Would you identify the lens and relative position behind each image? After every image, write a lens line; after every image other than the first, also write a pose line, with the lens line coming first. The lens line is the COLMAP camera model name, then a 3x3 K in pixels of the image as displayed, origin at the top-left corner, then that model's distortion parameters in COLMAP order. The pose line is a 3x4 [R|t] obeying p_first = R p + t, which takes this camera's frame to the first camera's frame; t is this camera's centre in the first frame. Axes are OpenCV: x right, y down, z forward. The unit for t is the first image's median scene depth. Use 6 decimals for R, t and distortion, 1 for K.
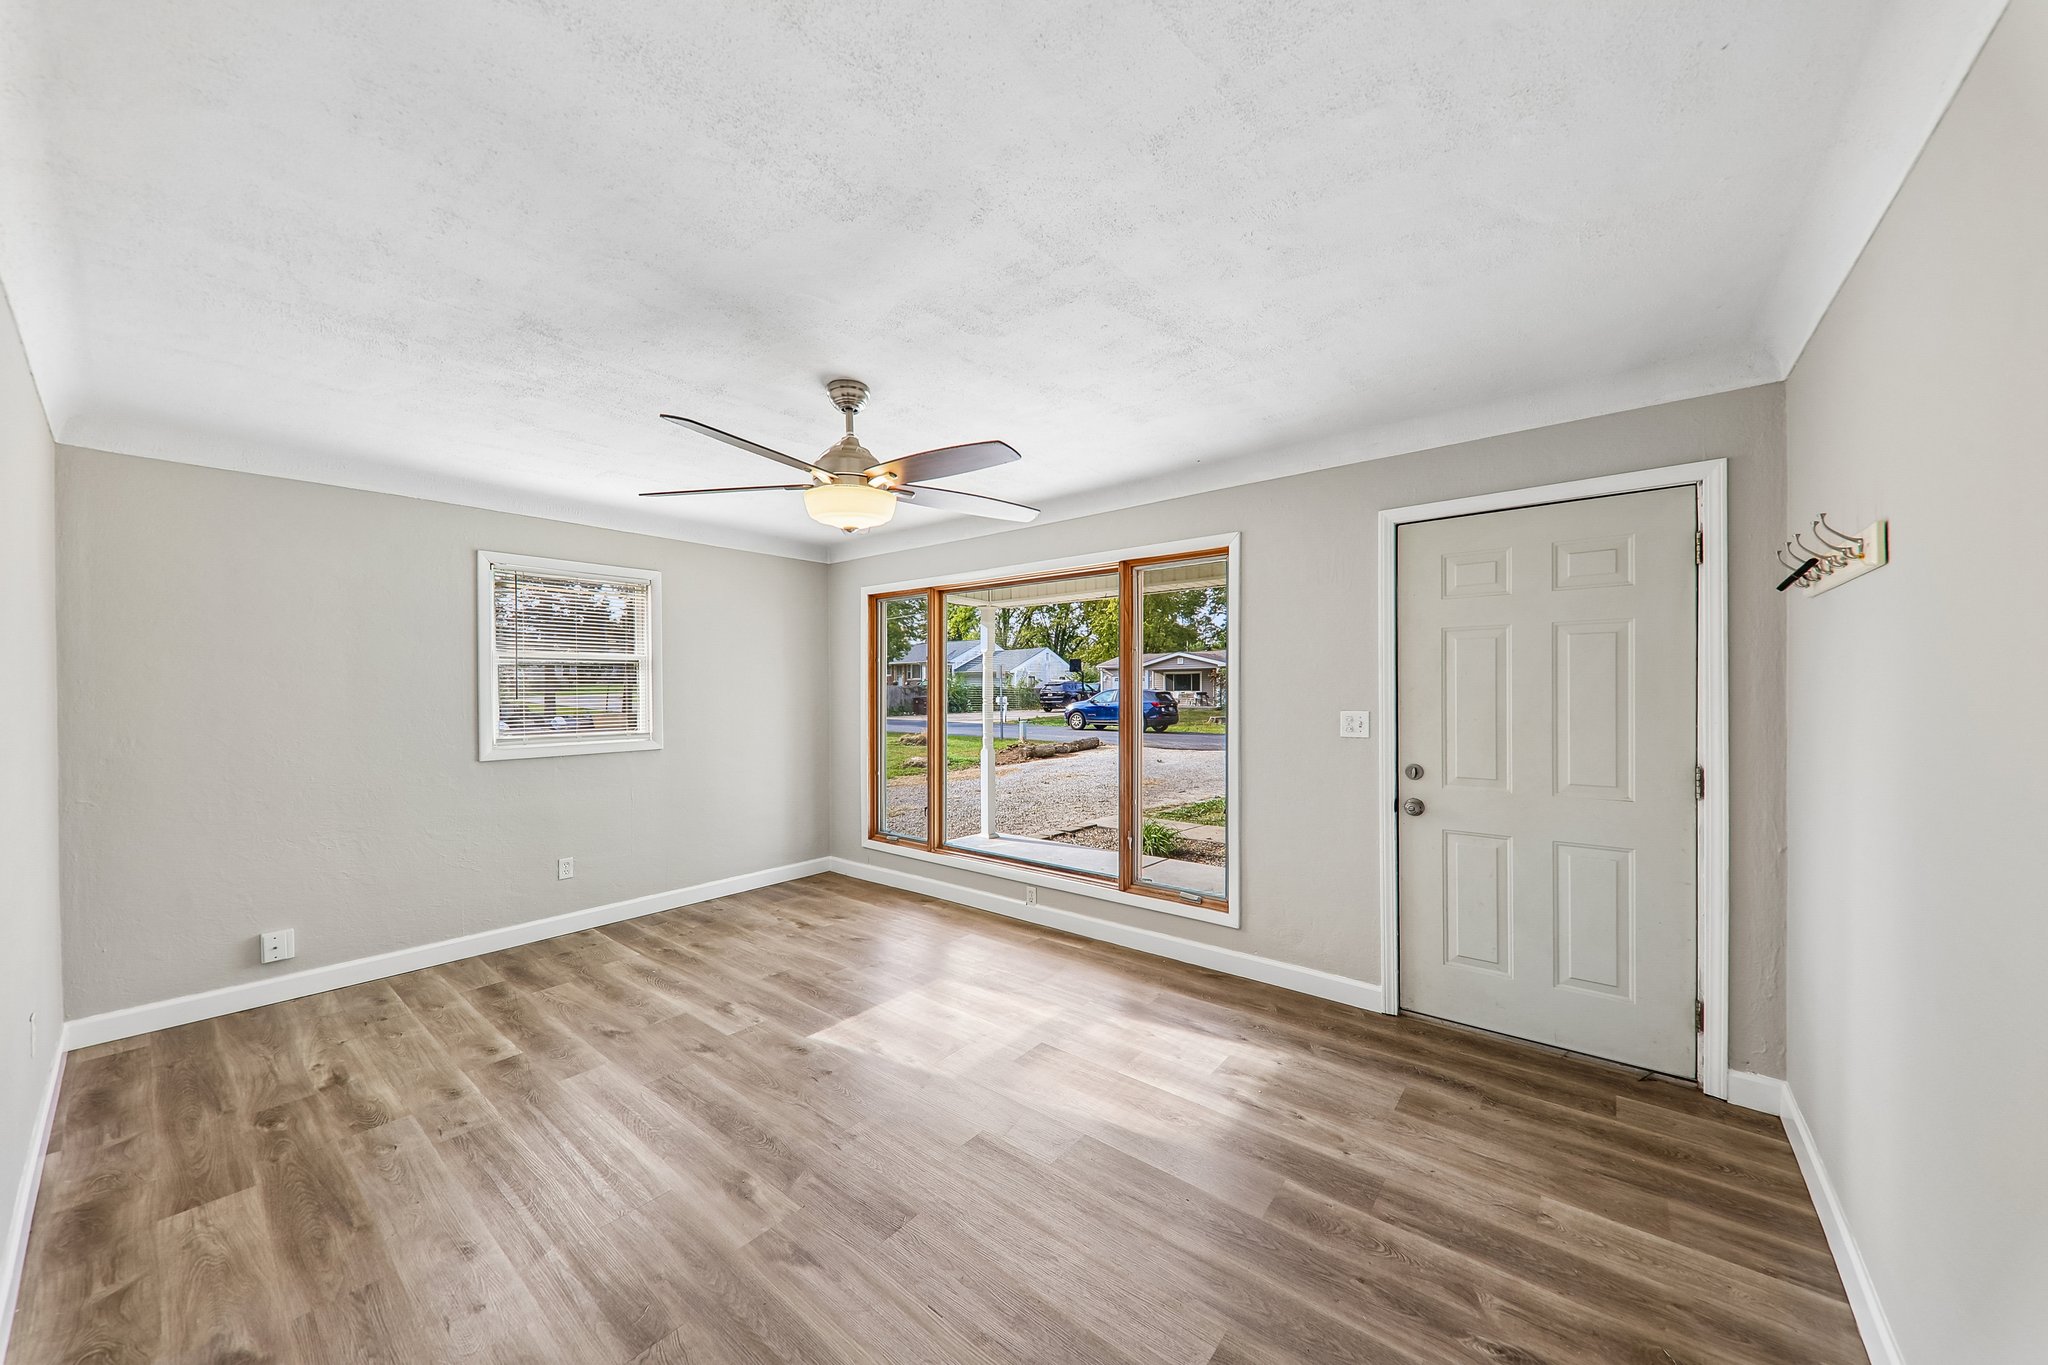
lens RADIAL K [[719.1, 0, 1024.0], [0, 719.1, 682.5], [0, 0, 1]] dist [0.016858, -0.009856]
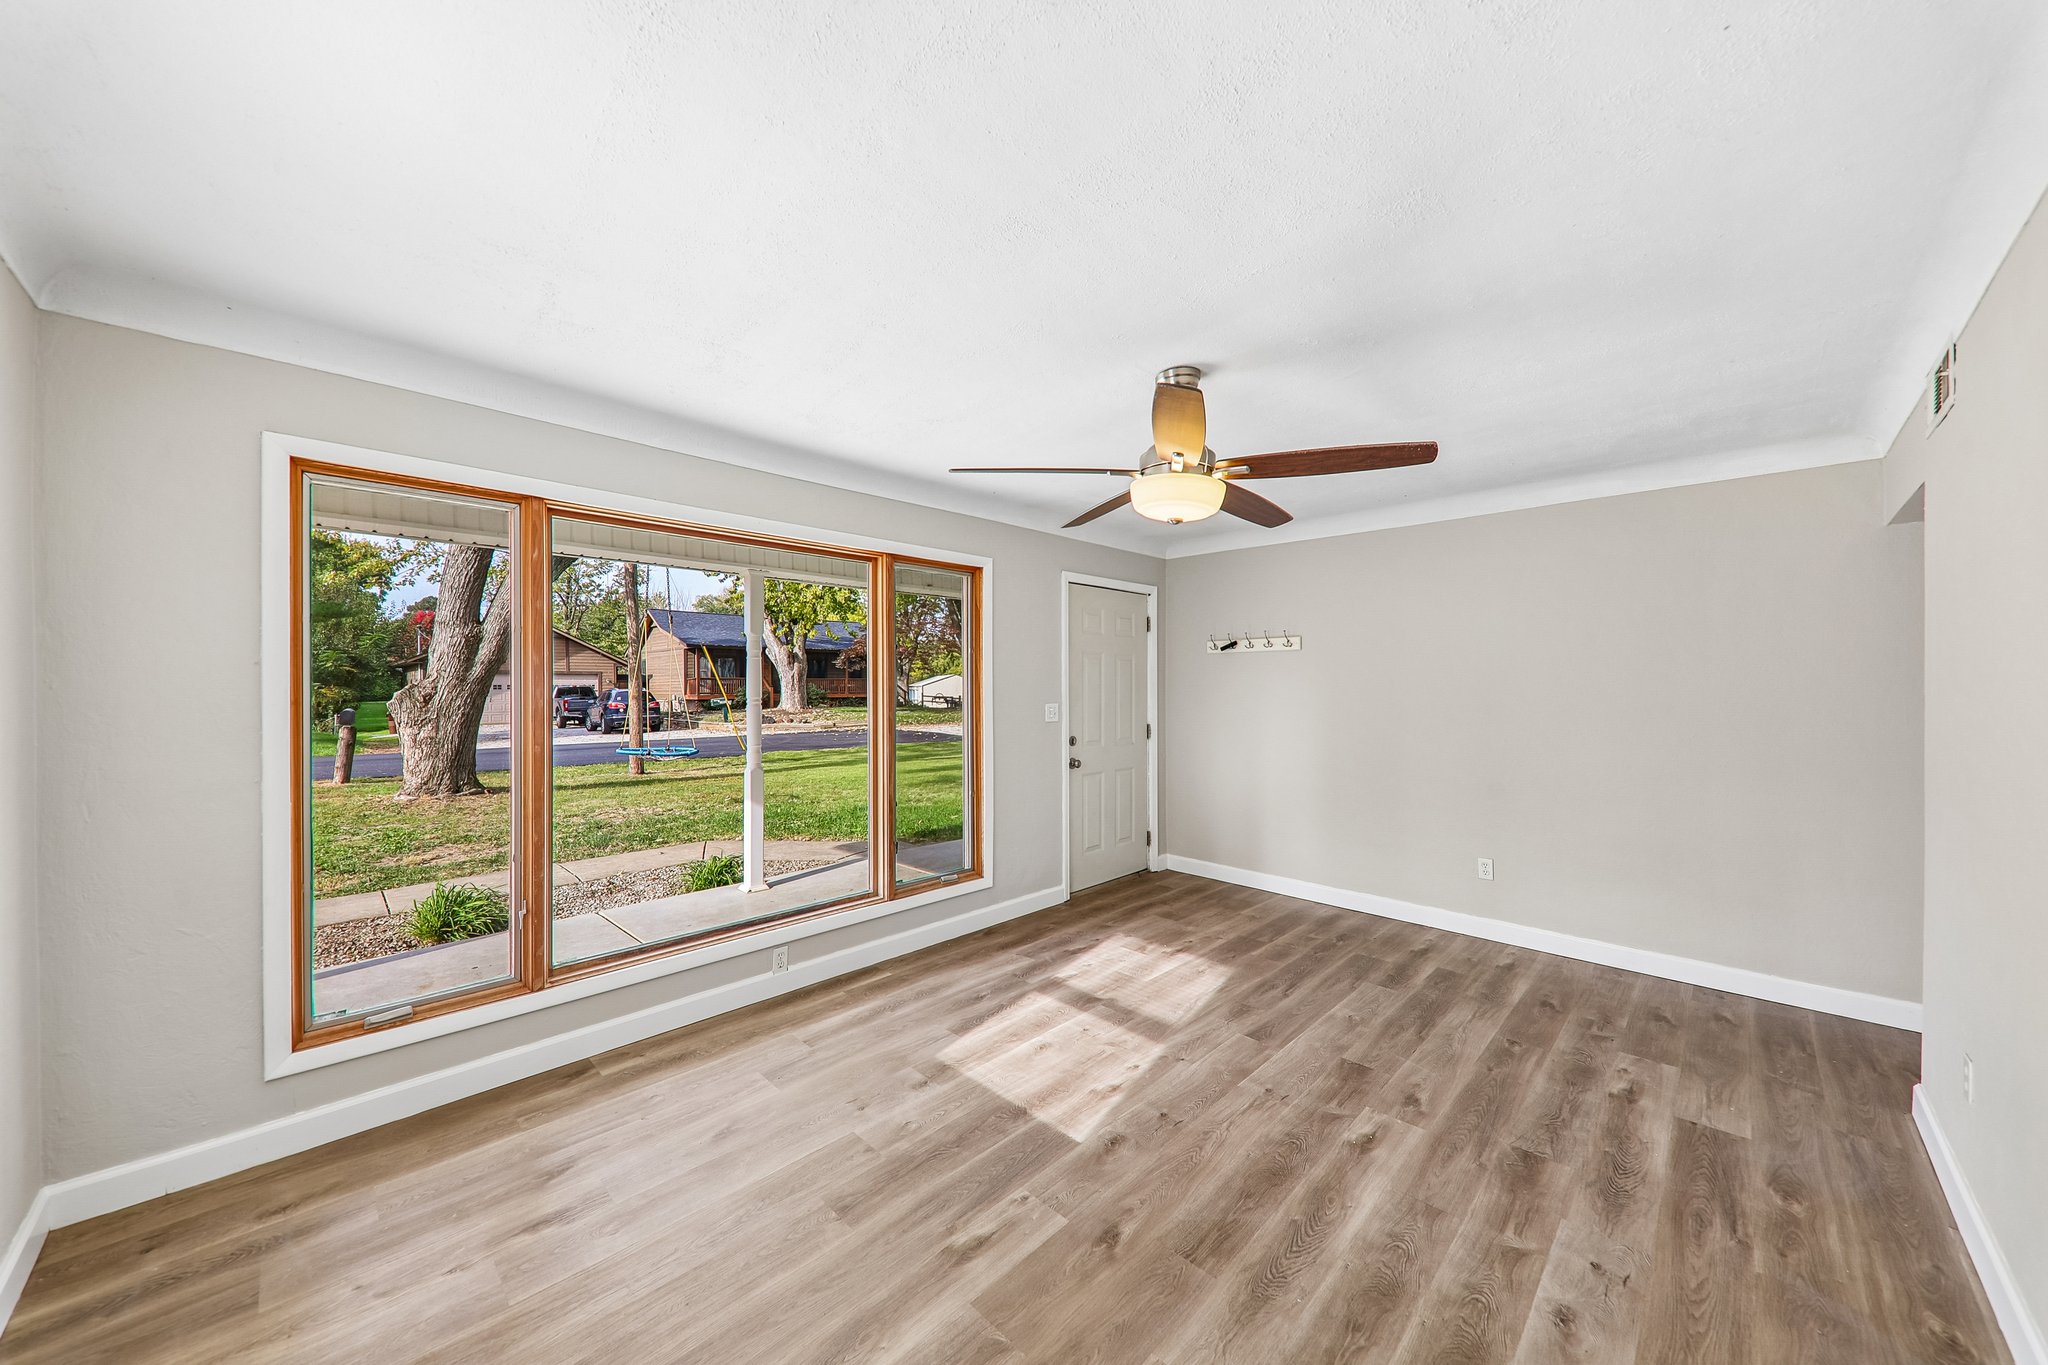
lens RADIAL K [[717.9, 0, 1035.5], [0, 717.9, 684.2], [0, 0, 1]] dist [0.018806, -0.010065]
pose [[0.081807, 0.006072, 0.996630, -1.151404], [-0.010762, 0.999929, -0.005209, 0.009170], [-0.996590, -0.010300, 0.081866, 1.061962]]
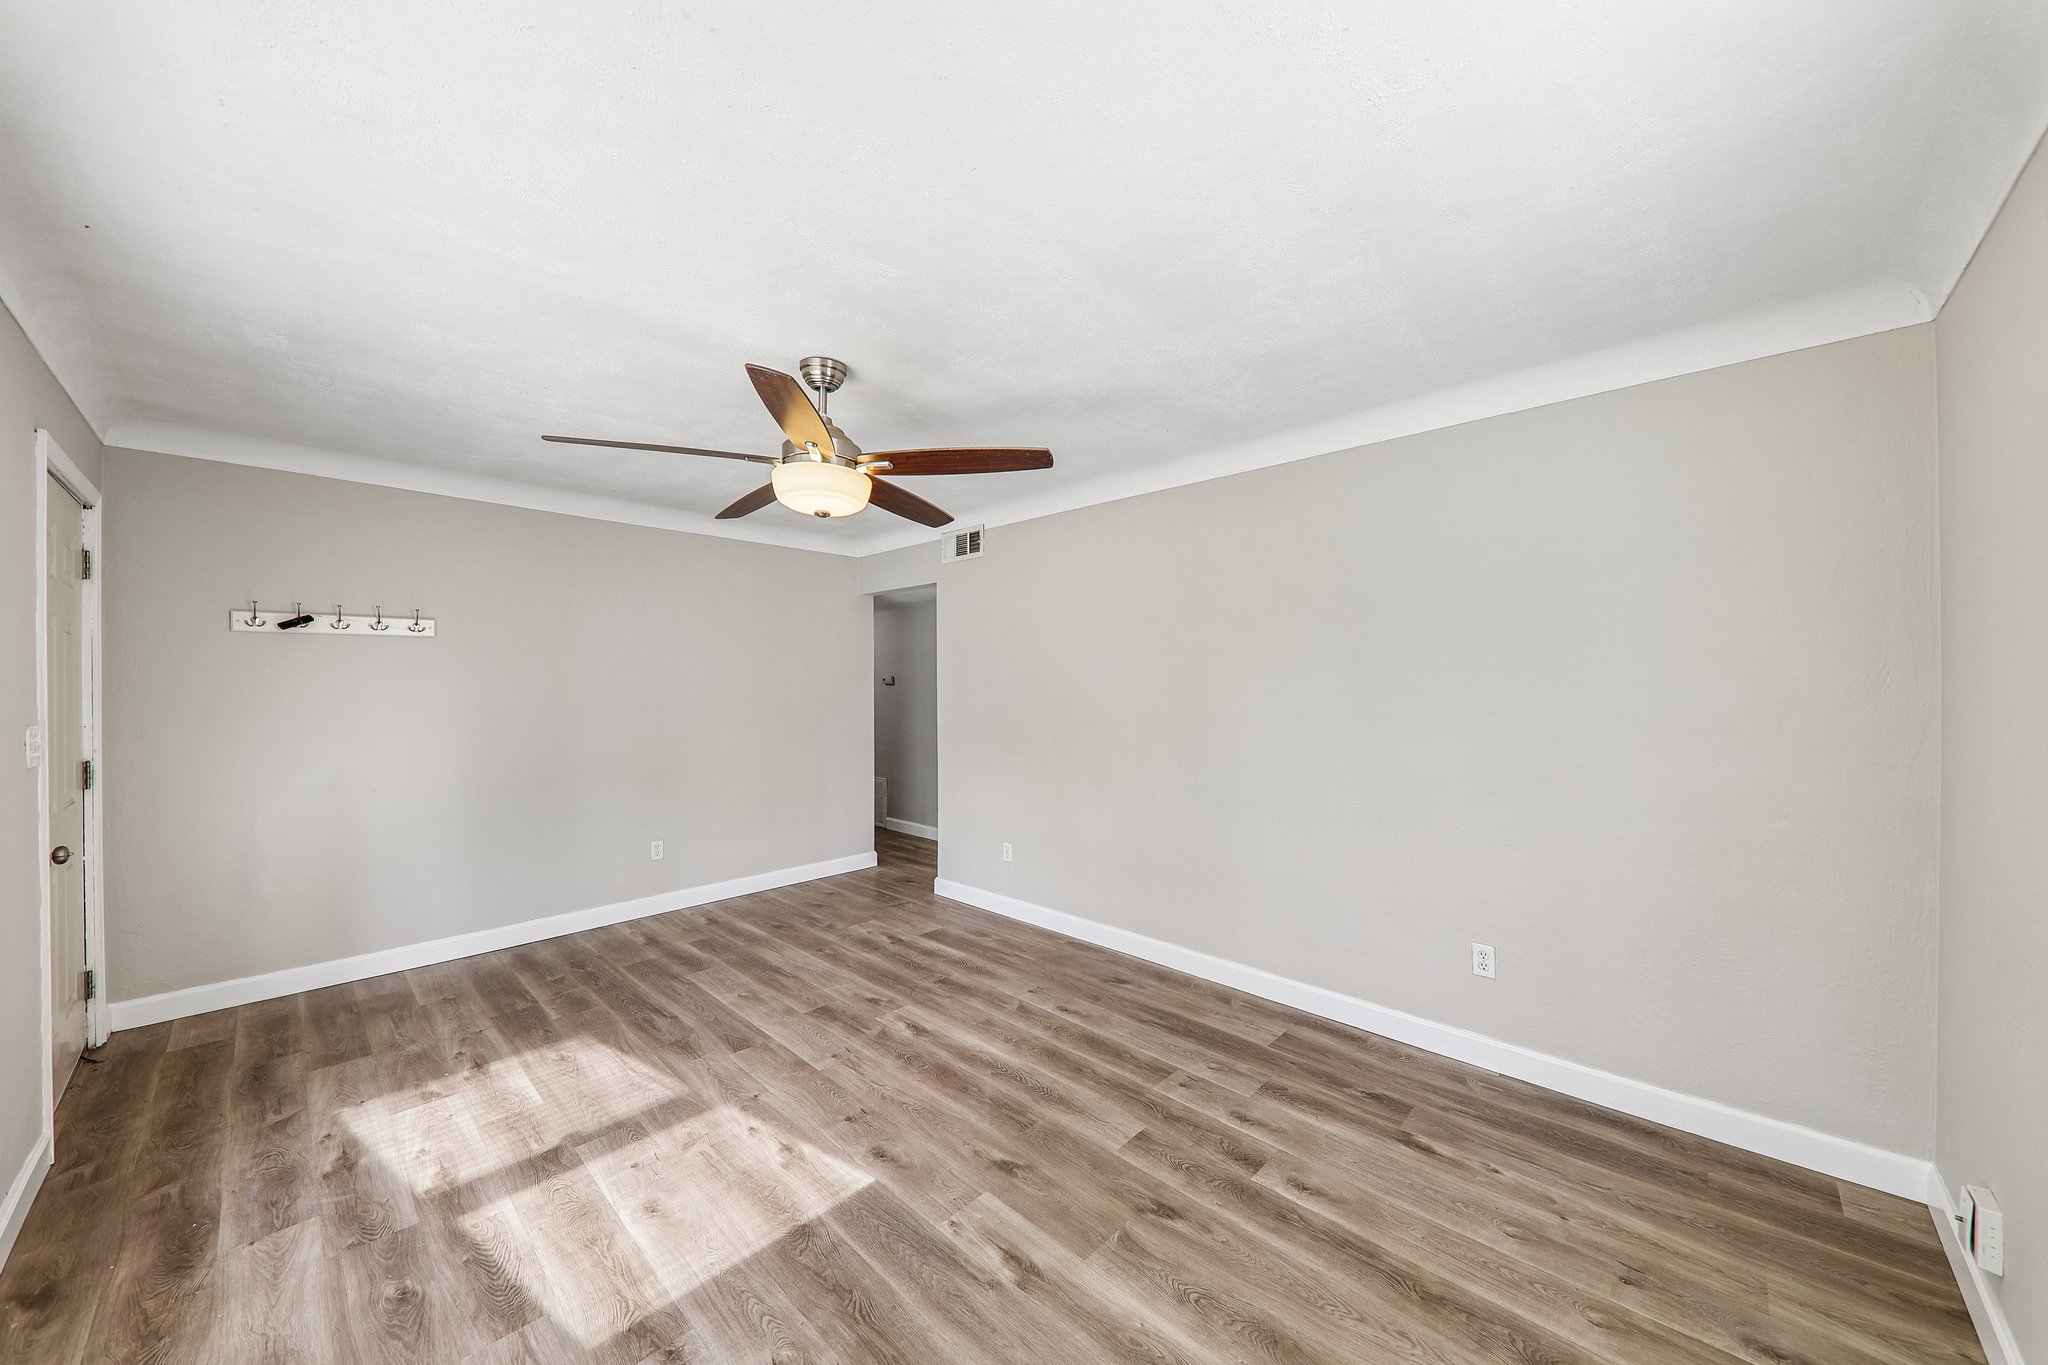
lens RADIAL K [[709.2, 0, 1030.6], [0, 709.2, 685.7], [0, 0, 1]] dist [0.016189, -0.009590]
pose [[-0.997757, 0.006466, 0.066622, -0.540815], [0.006173, 0.999970, -0.004593, 0.011571], [-0.066650, -0.004172, -0.997768, 1.813127]]
